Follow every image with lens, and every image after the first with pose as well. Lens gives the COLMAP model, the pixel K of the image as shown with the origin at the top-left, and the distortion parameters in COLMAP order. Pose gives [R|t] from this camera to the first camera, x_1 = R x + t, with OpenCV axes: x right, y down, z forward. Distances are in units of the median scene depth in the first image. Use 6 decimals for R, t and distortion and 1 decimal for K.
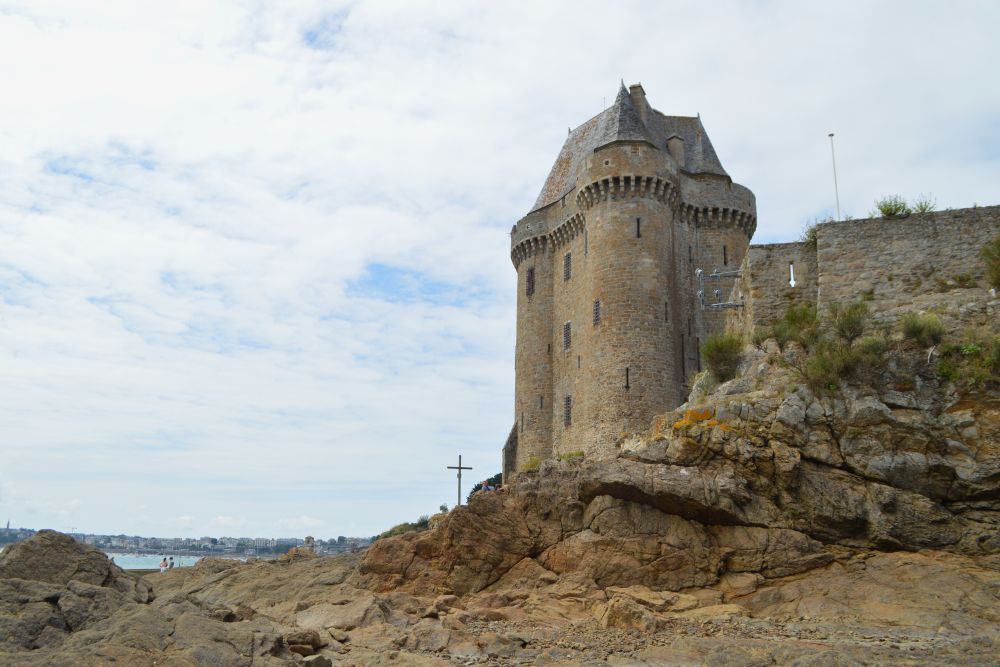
lens RADIAL K [[839.1, 0, 500.0], [0, 839.1, 333.5], [0, 0, 1]] dist [-0.070247, 0.003110]
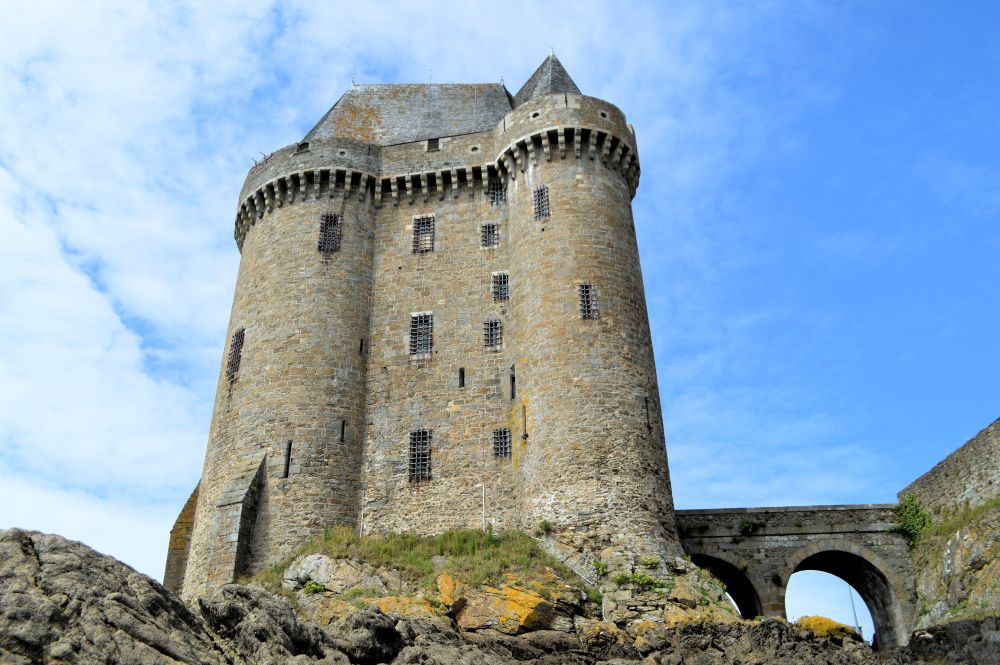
lens RADIAL K [[839.1, 0, 500.0], [0, 839.1, 332.5], [0, 0, 1]] dist [-0.070247, 0.003110]
pose [[0.564556, 0.400082, 0.721950, -0.312372], [-0.193696, 0.914464, -0.355299, 0.199733], [-0.802346, 0.060747, 0.593760, 0.613801]]
